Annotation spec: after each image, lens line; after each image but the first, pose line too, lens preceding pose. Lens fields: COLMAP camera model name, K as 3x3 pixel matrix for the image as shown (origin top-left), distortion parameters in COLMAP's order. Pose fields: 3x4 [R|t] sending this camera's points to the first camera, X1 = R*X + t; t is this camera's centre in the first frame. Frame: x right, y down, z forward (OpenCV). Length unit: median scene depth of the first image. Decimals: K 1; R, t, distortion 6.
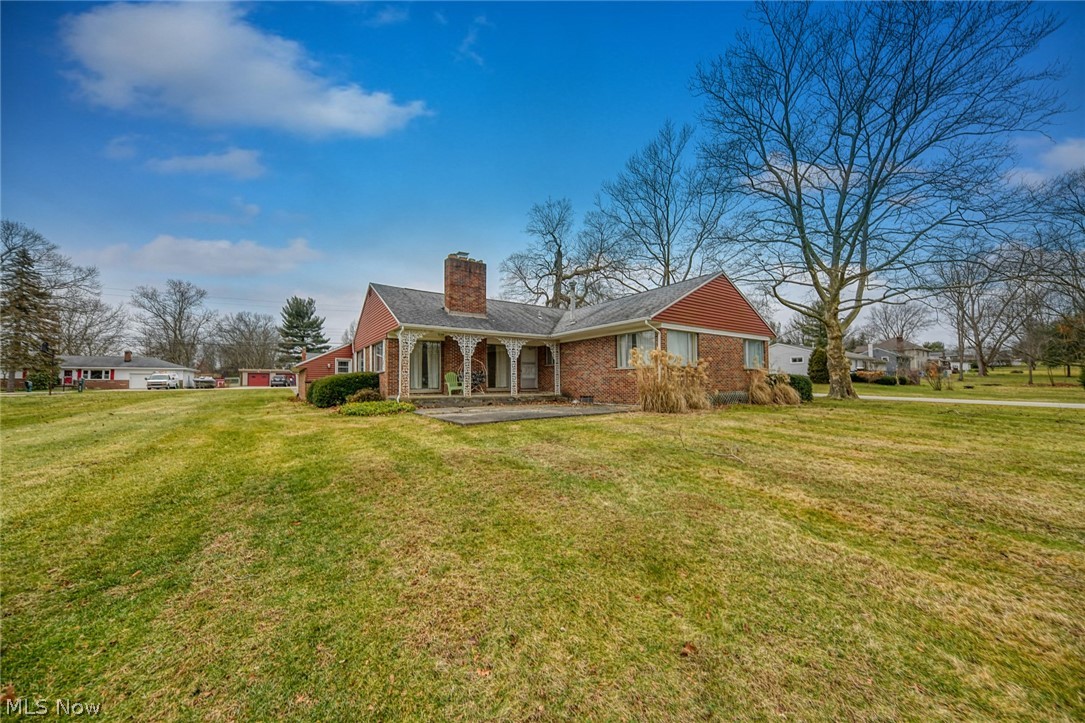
lens RADIAL K [[381.2, 0, 542.5], [0, 381.2, 361.5], [0, 0, 1]] dist [0.002368, -0.000161]
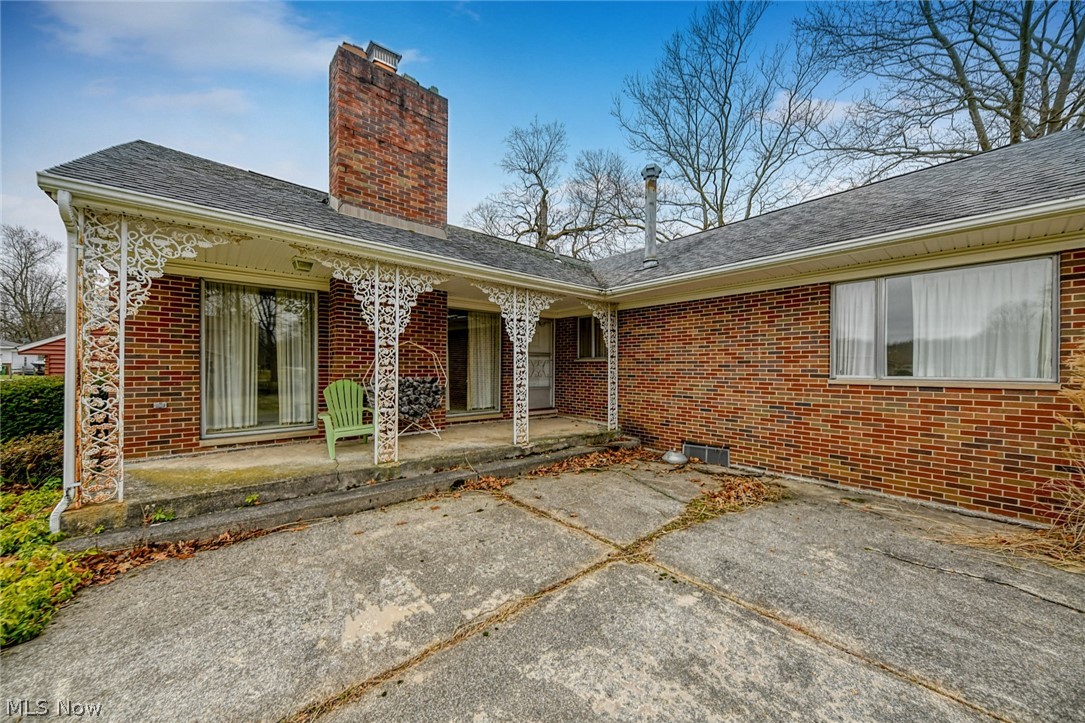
lens RADIAL K [[381.2, 0, 542.5], [0, 381.2, 361.5], [0, 0, 1]] dist [0.002368, -0.000161]
pose [[0.994165, 0.013132, 0.107066, -0.087865], [-0.017747, 0.998949, 0.042261, -0.007024], [-0.106399, -0.043914, 0.993353, 0.581685]]
